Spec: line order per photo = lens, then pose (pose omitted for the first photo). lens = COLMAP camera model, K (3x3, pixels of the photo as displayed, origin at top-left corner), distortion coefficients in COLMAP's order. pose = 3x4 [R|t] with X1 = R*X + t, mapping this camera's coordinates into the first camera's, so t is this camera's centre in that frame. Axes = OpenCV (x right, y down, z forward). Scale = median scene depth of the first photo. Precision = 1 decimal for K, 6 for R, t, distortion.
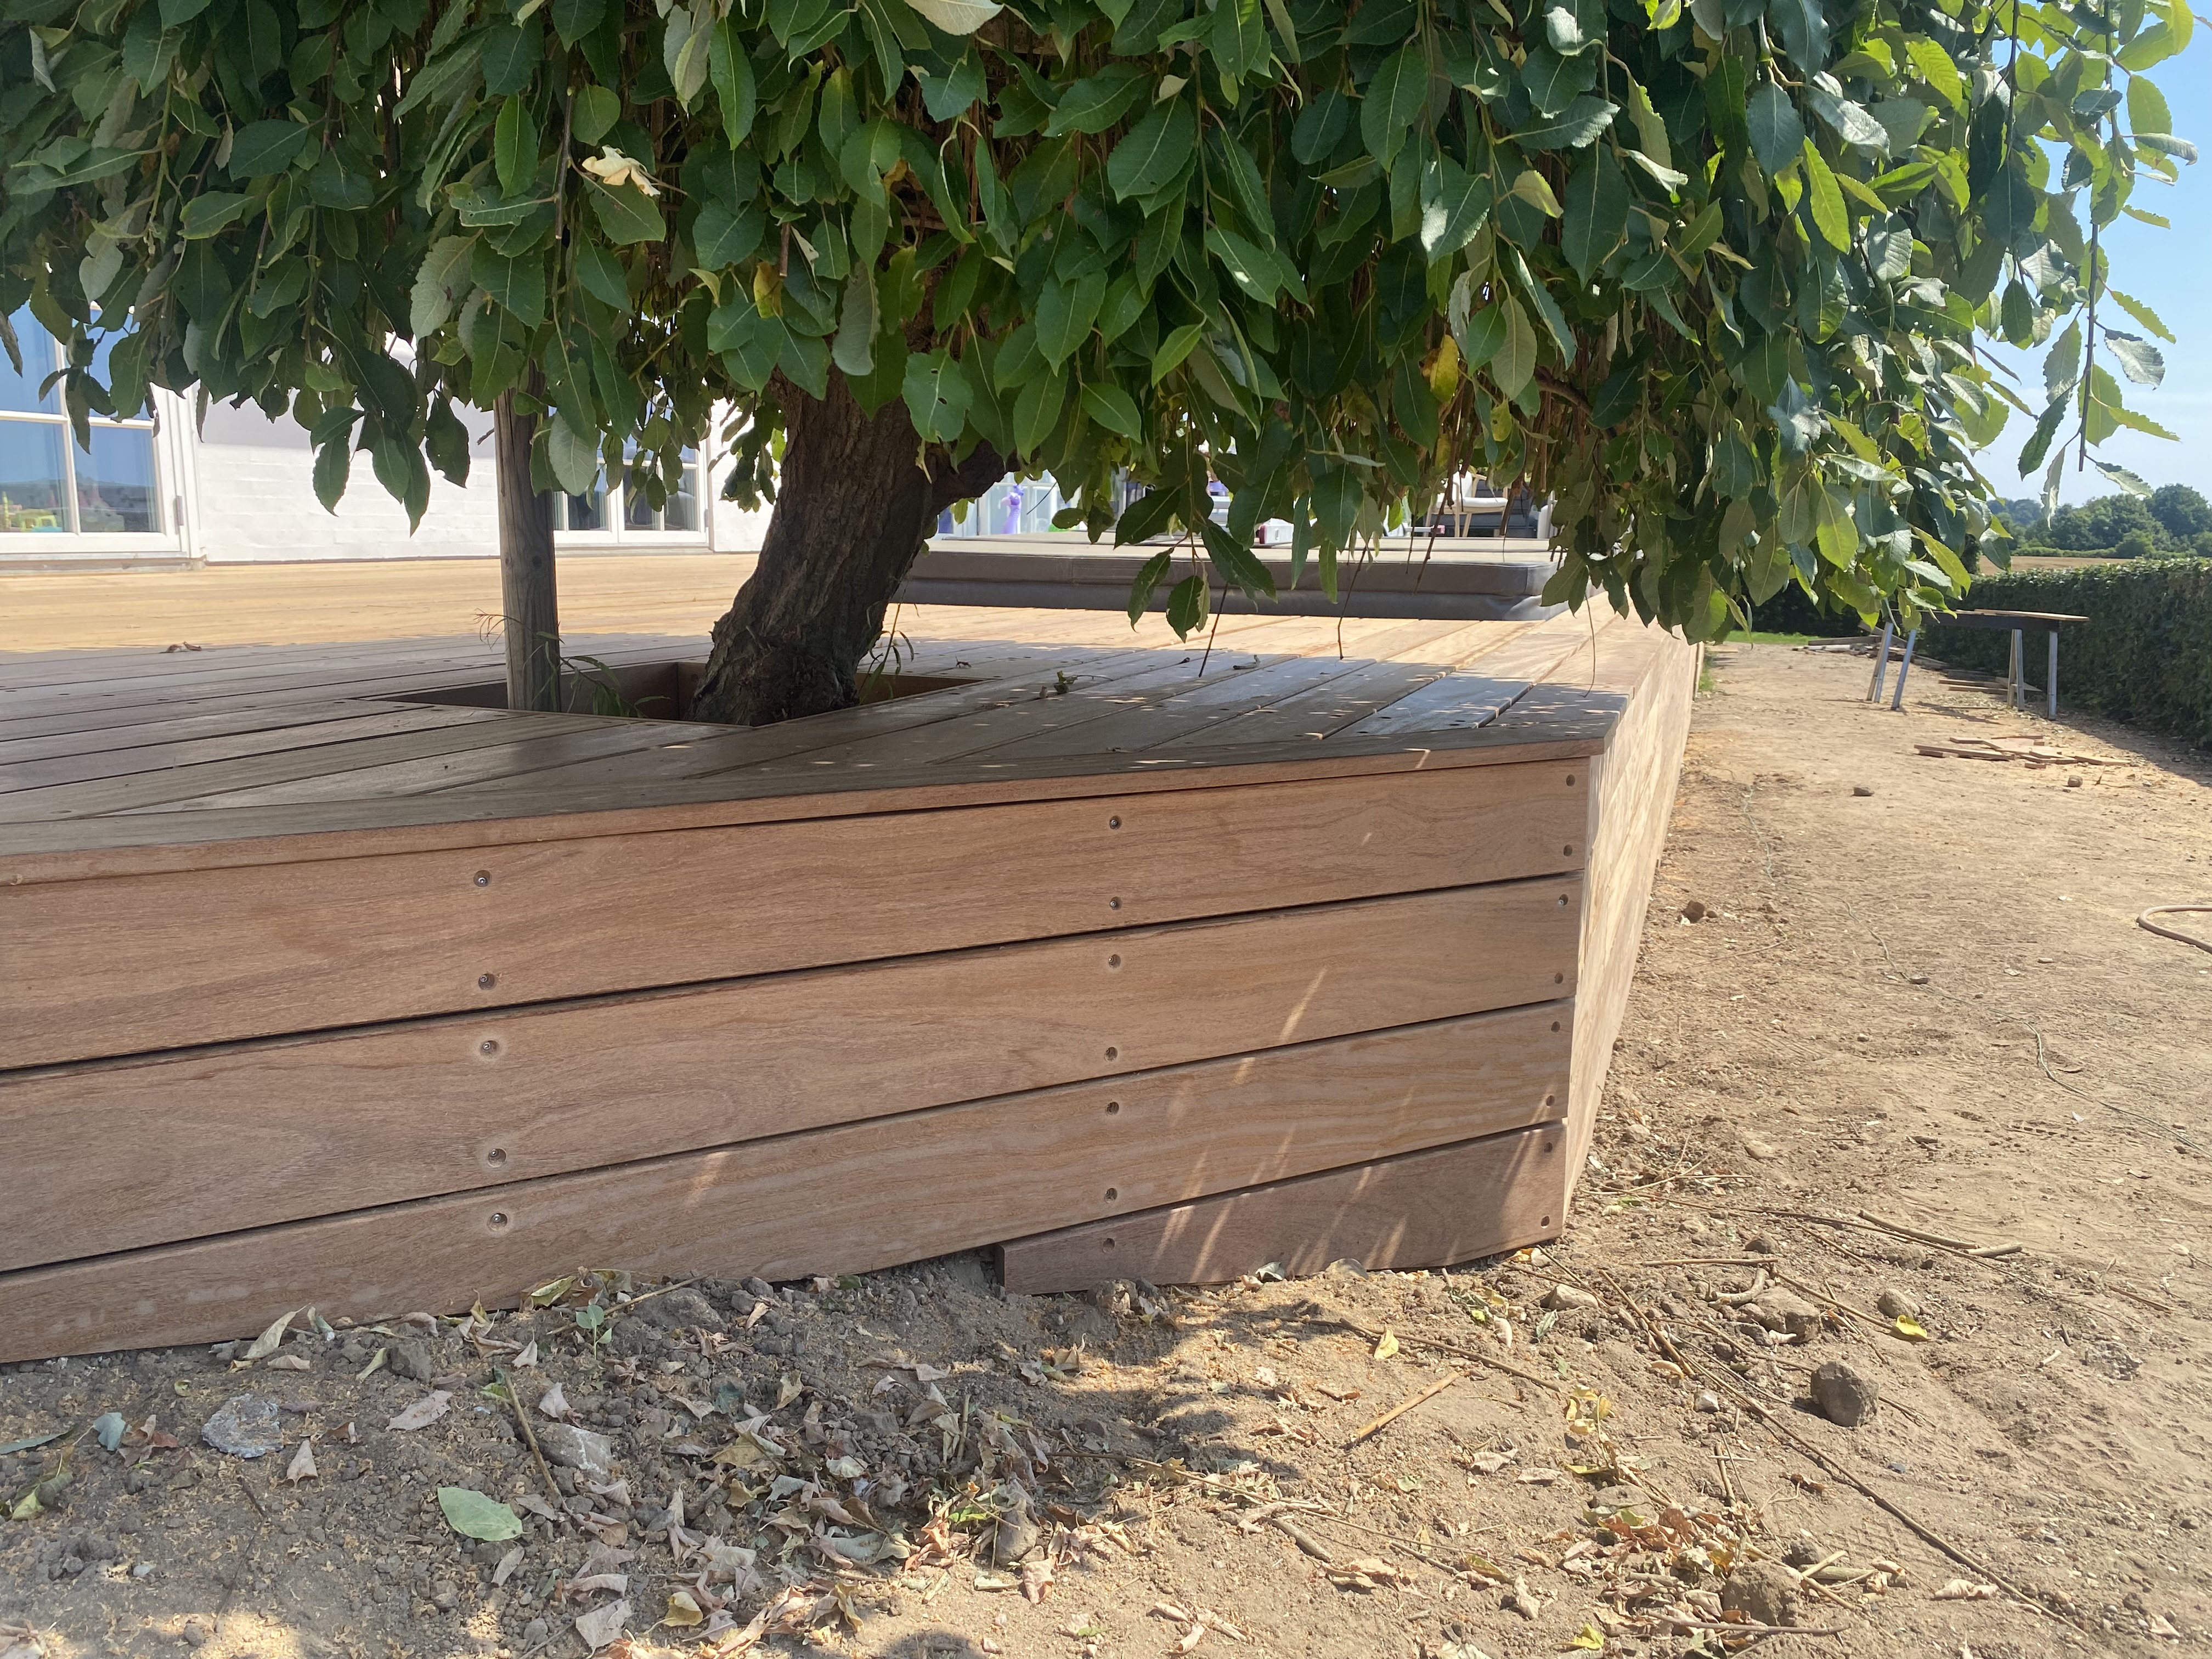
lens RADIAL K [[1670.3, 0, 1102.2], [0, 1670.3, 827.4], [0, 0, 1]] dist [0.028083, -0.033875]
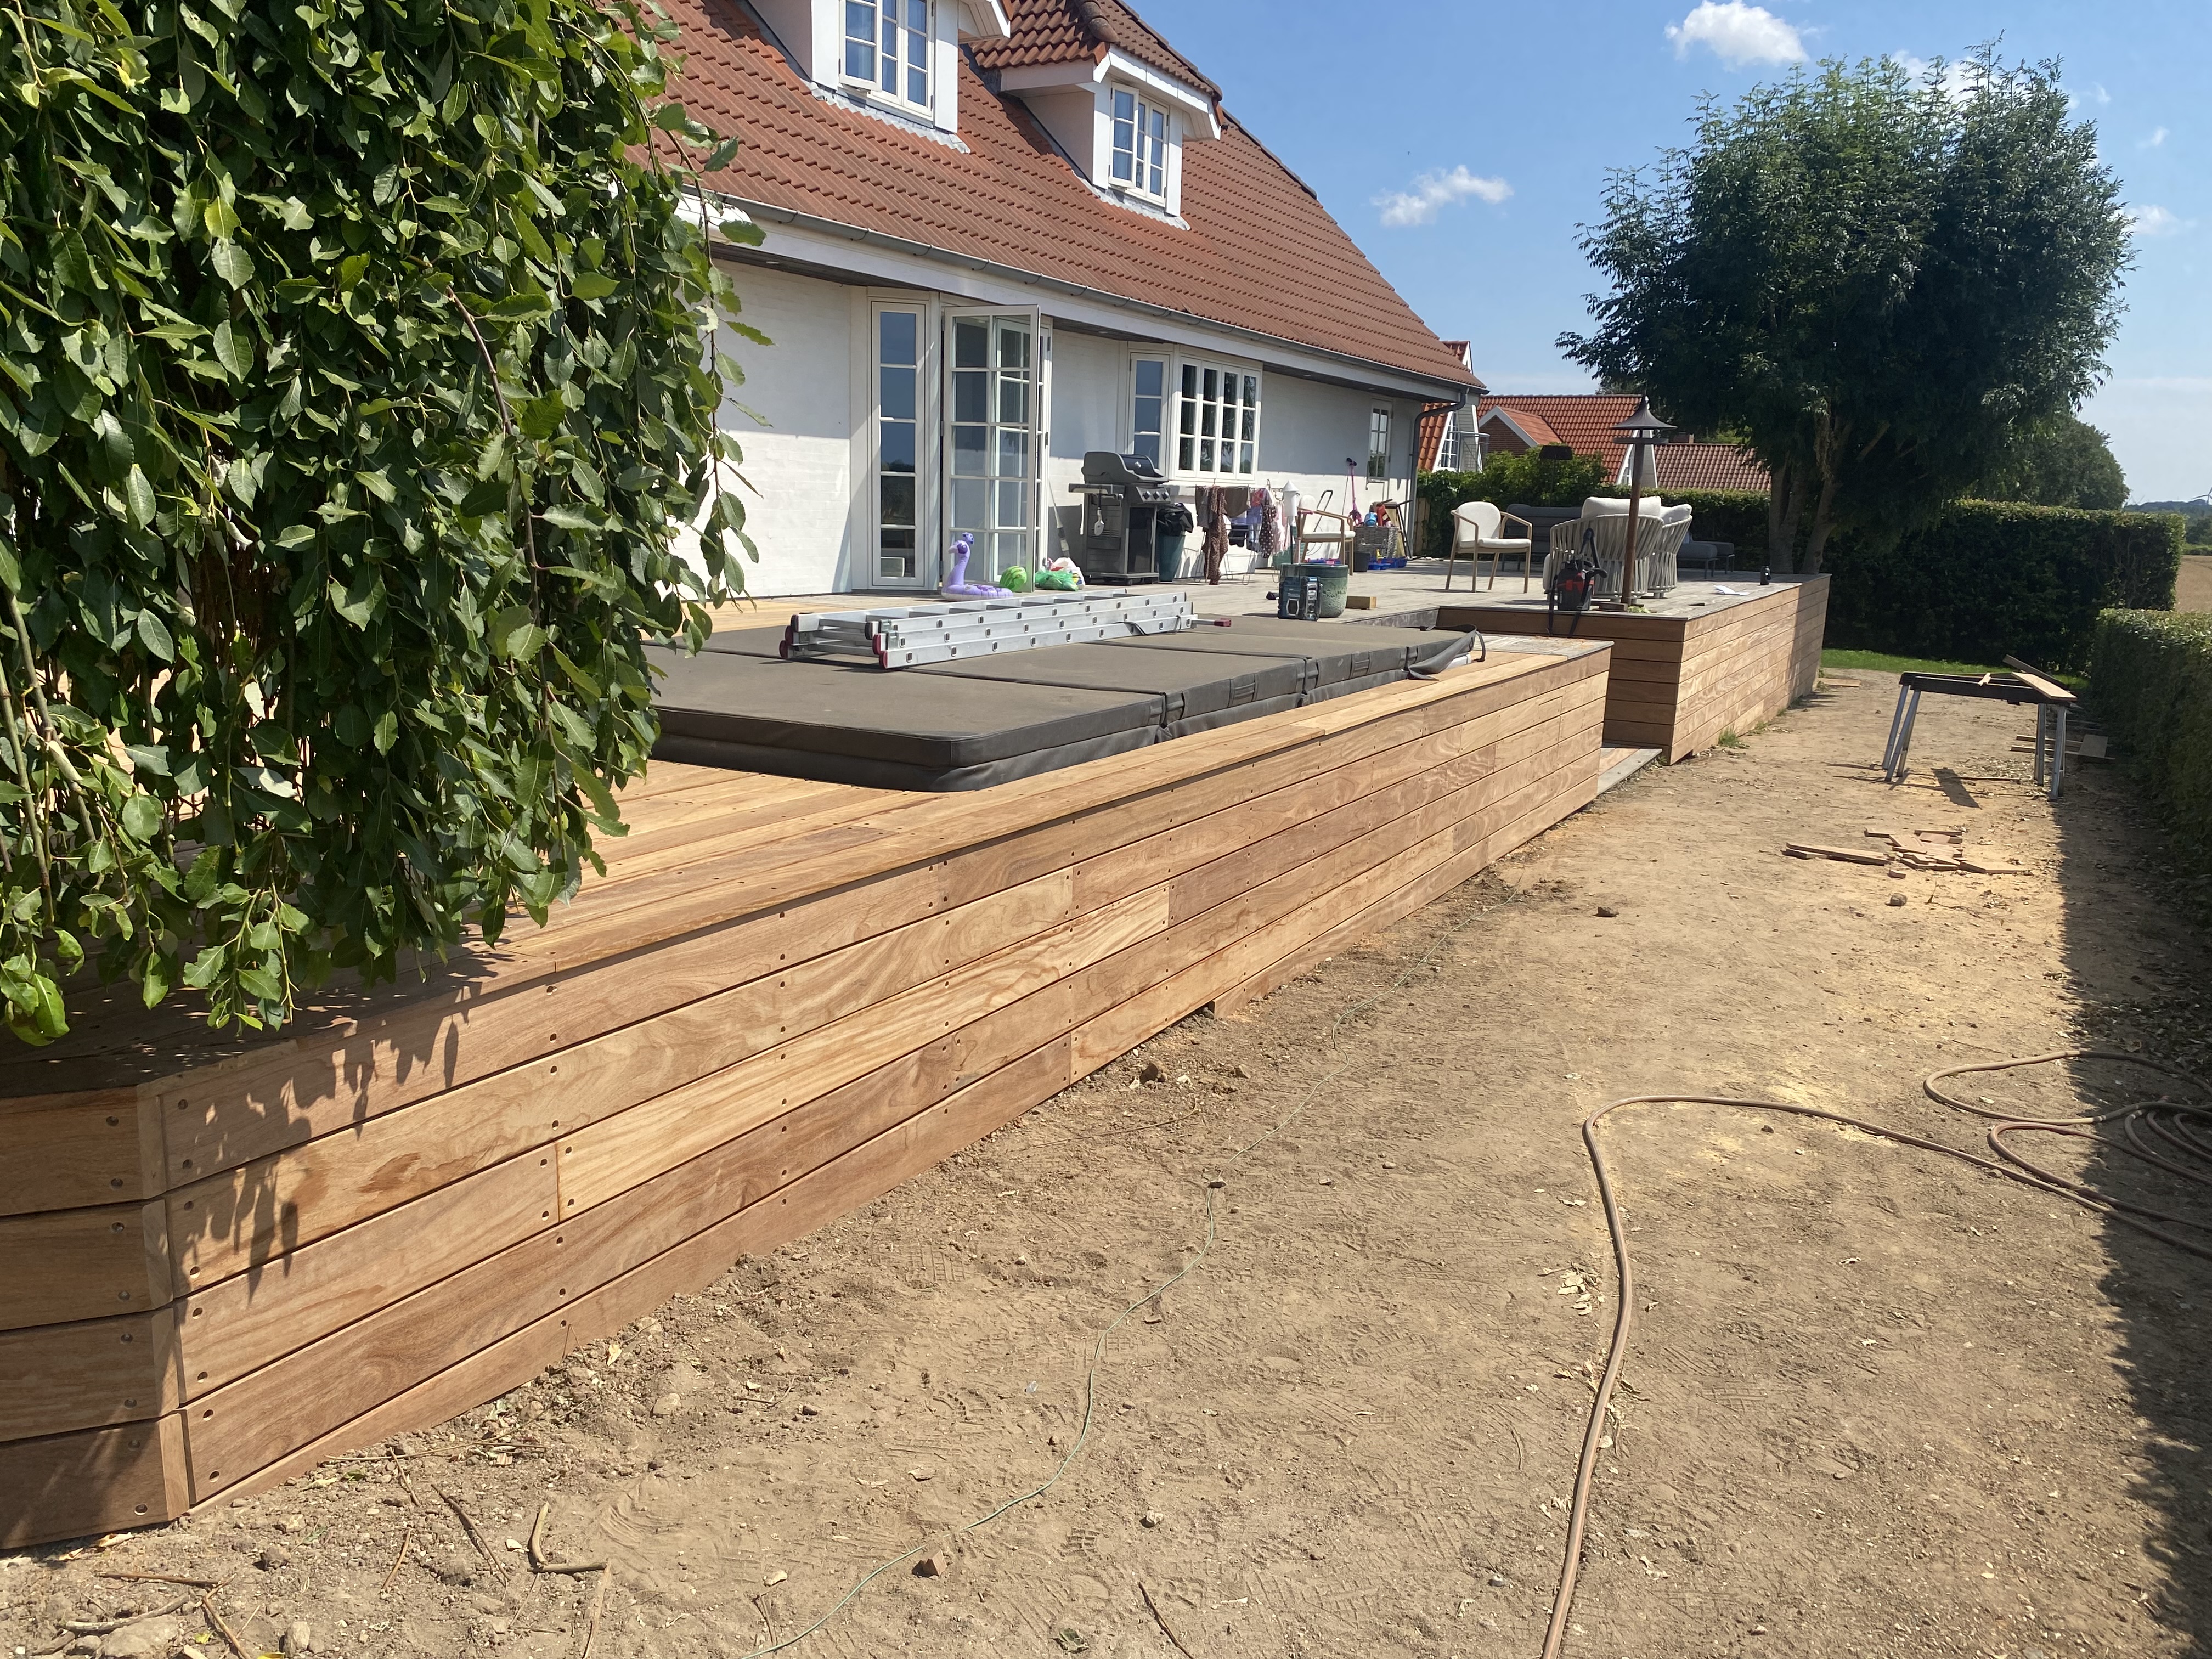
lens RADIAL K [[1670.3, 0, 1108.0], [0, 1670.3, 837.3], [0, 0, 1]] dist [0.028083, -0.033875]
pose [[0.990279, 0.038806, -0.133575, 0.987123], [-0.036334, 0.999121, 0.020890, -0.241461], [0.134268, -0.015833, 0.990819, 0.004209]]
